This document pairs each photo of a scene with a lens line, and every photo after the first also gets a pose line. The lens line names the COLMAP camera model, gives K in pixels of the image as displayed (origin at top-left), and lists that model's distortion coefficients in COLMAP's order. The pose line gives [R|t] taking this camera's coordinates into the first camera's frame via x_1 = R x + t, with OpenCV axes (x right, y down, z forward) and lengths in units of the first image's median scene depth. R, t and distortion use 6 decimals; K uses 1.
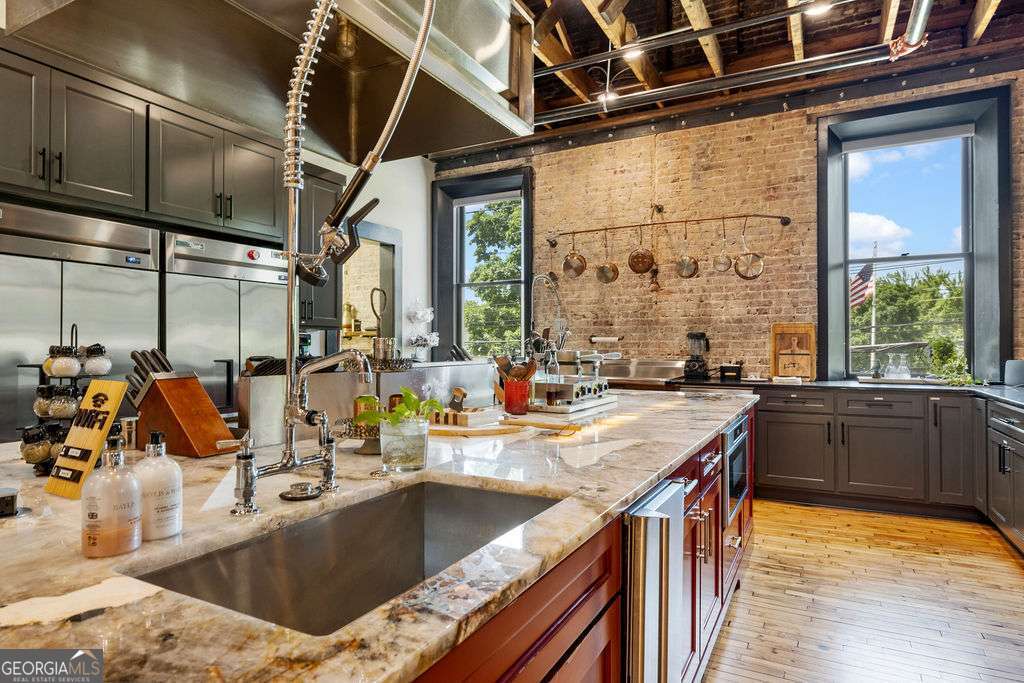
lens RADIAL K [[585.6, 0, 512.0], [0, 585.6, 341.5], [0, 0, 1]] dist [0.007114, -0.001568]
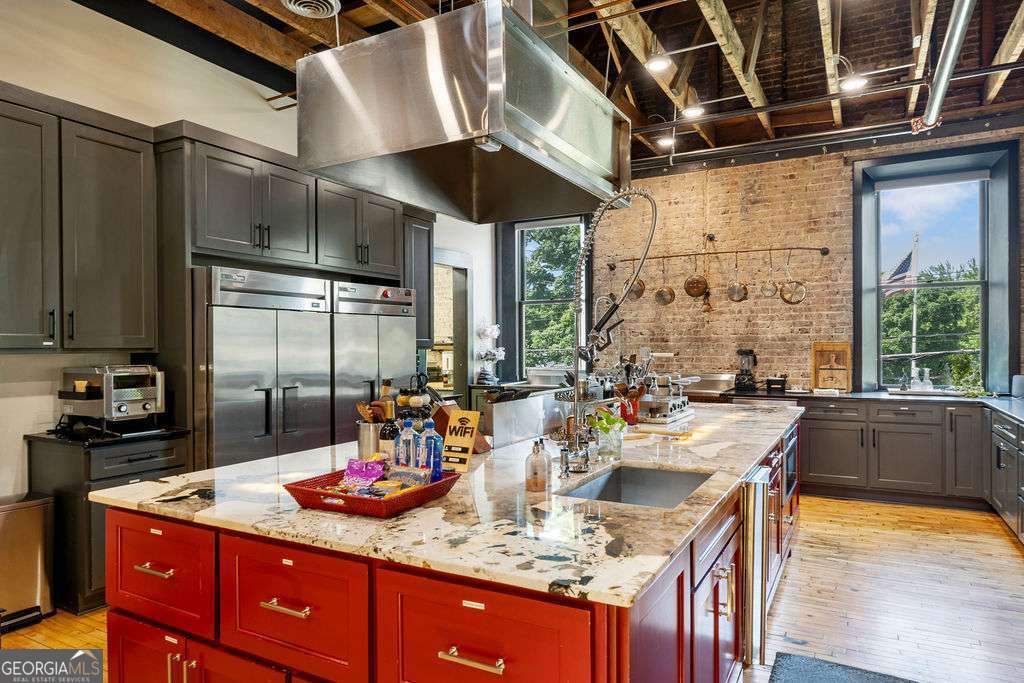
lens RADIAL K [[640.9, 0, 510.6], [0, 640.9, 350.1], [0, 0, 1]] dist [-0.001104, 0.003636]
pose [[0.999891, -0.005519, -0.013725, -0.126939], [0.005744, 0.999849, 0.016398, -0.038816], [0.013632, -0.016475, 0.999771, -0.253458]]
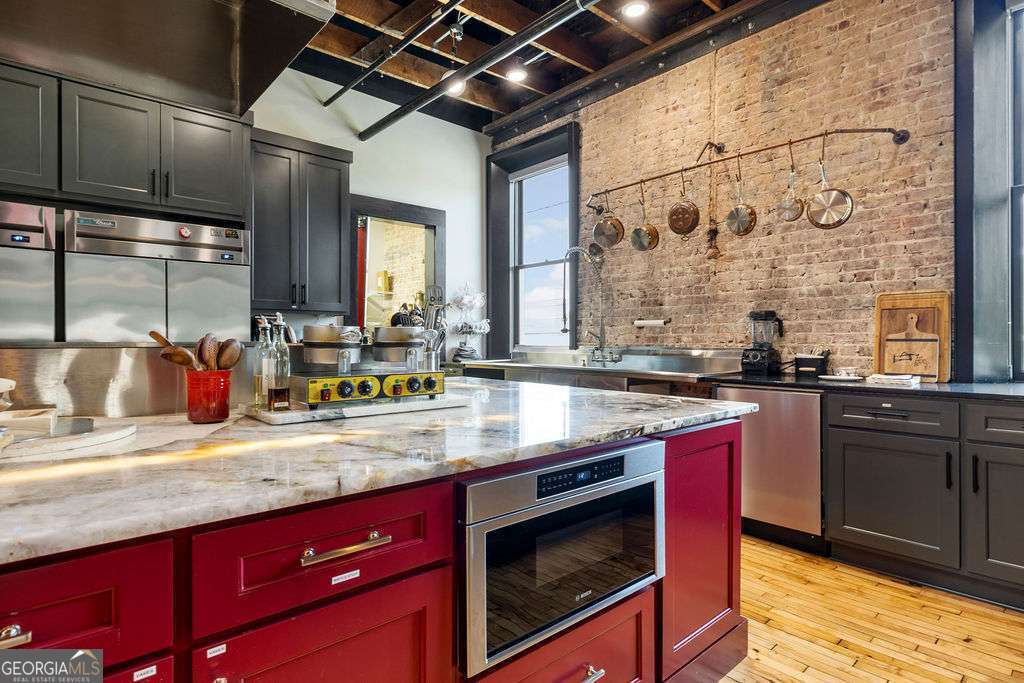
lens RADIAL K [[535.4, 0, 517.3], [0, 535.4, 339.5], [0, 0, 1]] dist [-0.000082, 0.000522]
pose [[0.937659, -0.001054, -0.347556, 0.275388], [0.003774, 0.999967, 0.007150, 0.014737], [0.347537, -0.008016, 0.937632, 0.293286]]
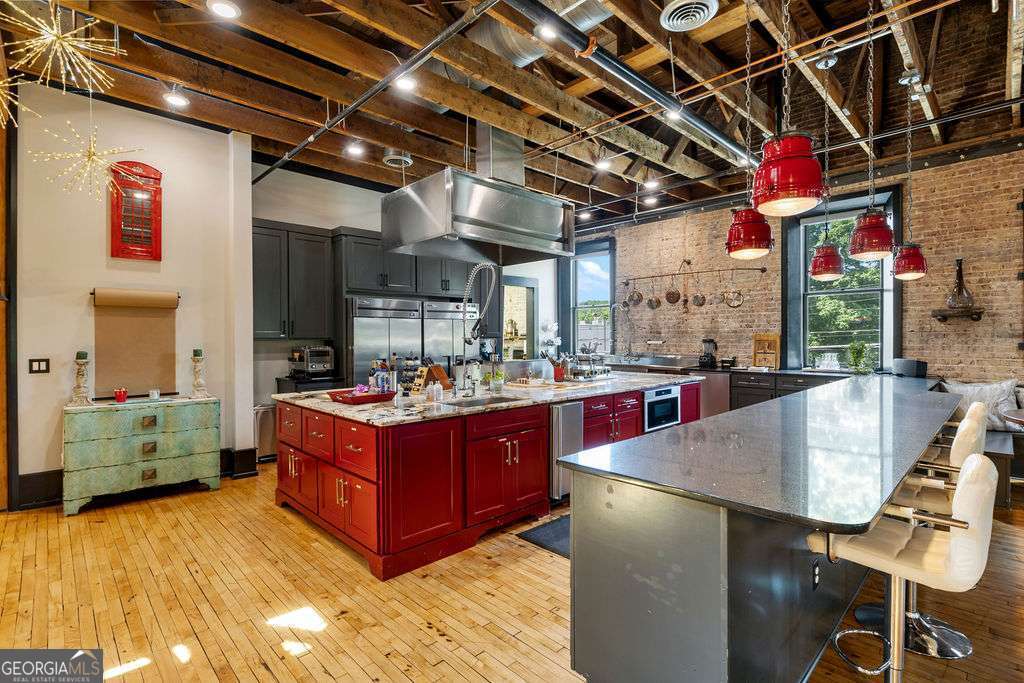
lens RADIAL K [[488.0, 0, 512.0], [0, 488.0, 340.1], [0, 0, 1]] dist [-0.000252, -0.000148]
pose [[0.951030, -0.002274, -0.309089, 0.227585], [0.008012, 0.999818, 0.017297, -0.042531], [0.308993, -0.018927, 0.950876, -0.490591]]
